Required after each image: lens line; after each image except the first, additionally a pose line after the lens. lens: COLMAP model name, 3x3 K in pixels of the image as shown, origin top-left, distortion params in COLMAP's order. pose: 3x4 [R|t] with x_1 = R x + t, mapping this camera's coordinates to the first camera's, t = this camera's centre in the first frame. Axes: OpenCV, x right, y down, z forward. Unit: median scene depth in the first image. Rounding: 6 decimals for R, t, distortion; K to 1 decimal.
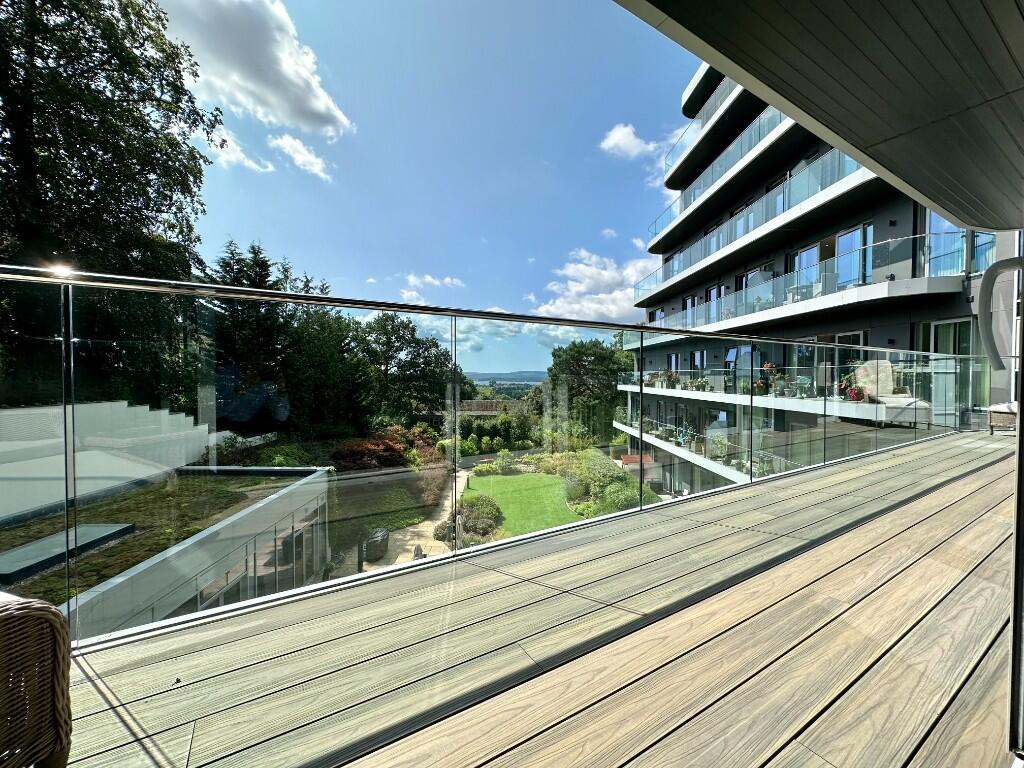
lens RADIAL K [[406.6, 0, 512.0], [0, 406.6, 384.0], [0, 0, 1]] dist [-0.000858, 0.000099]
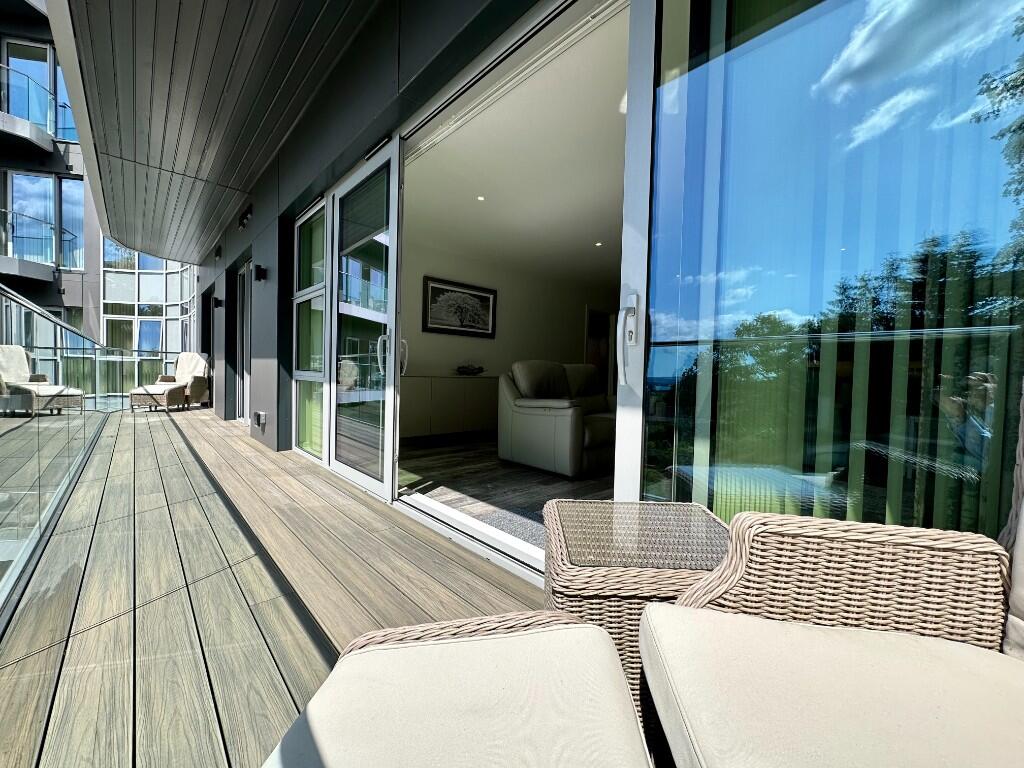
lens RADIAL K [[406.6, 0, 512.0], [0, 406.6, 384.0], [0, 0, 1]] dist [-0.000858, 0.000099]
pose [[-0.204432, -0.033265, 0.978315, -0.176761], [-0.004001, 0.999442, 0.033147, -0.005601], [-0.978872, 0.002862, -0.204452, 0.071292]]
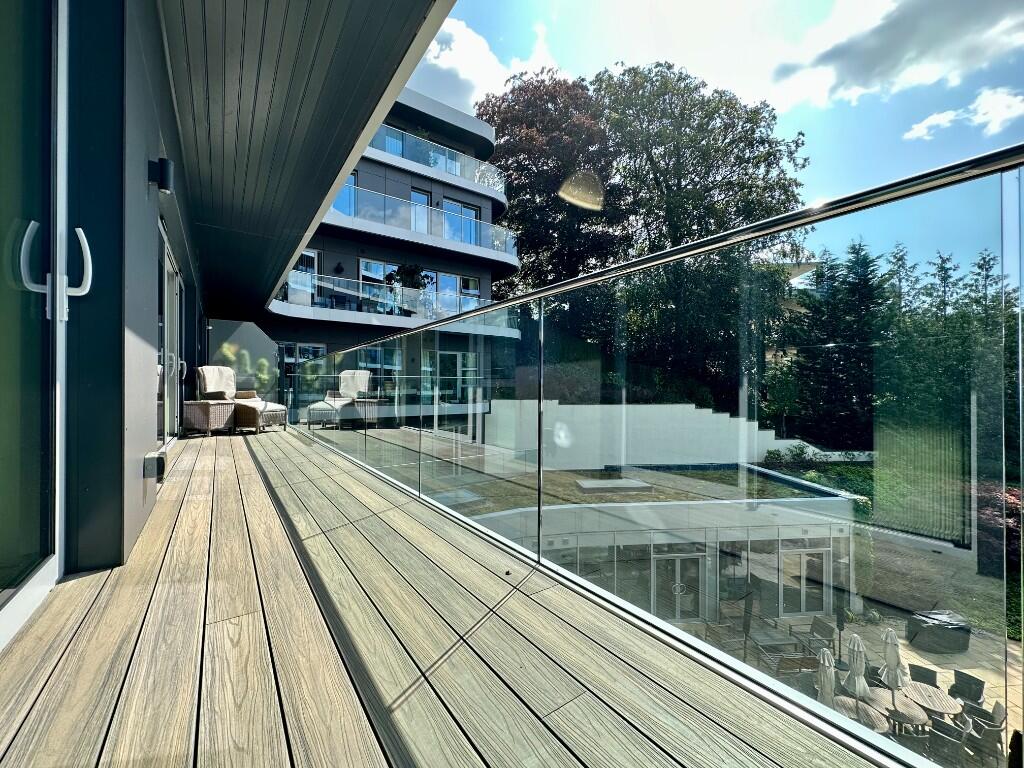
lens RADIAL K [[393.3, 0, 512.0], [0, 393.3, 384.0], [0, 0, 1]] dist [-0.000353, 0.000035]
pose [[0.083224, 0.001286, -0.996530, 0.298822], [-0.023088, 0.999733, -0.000638, -0.010862], [0.996263, 0.023061, 0.083232, 0.257381]]
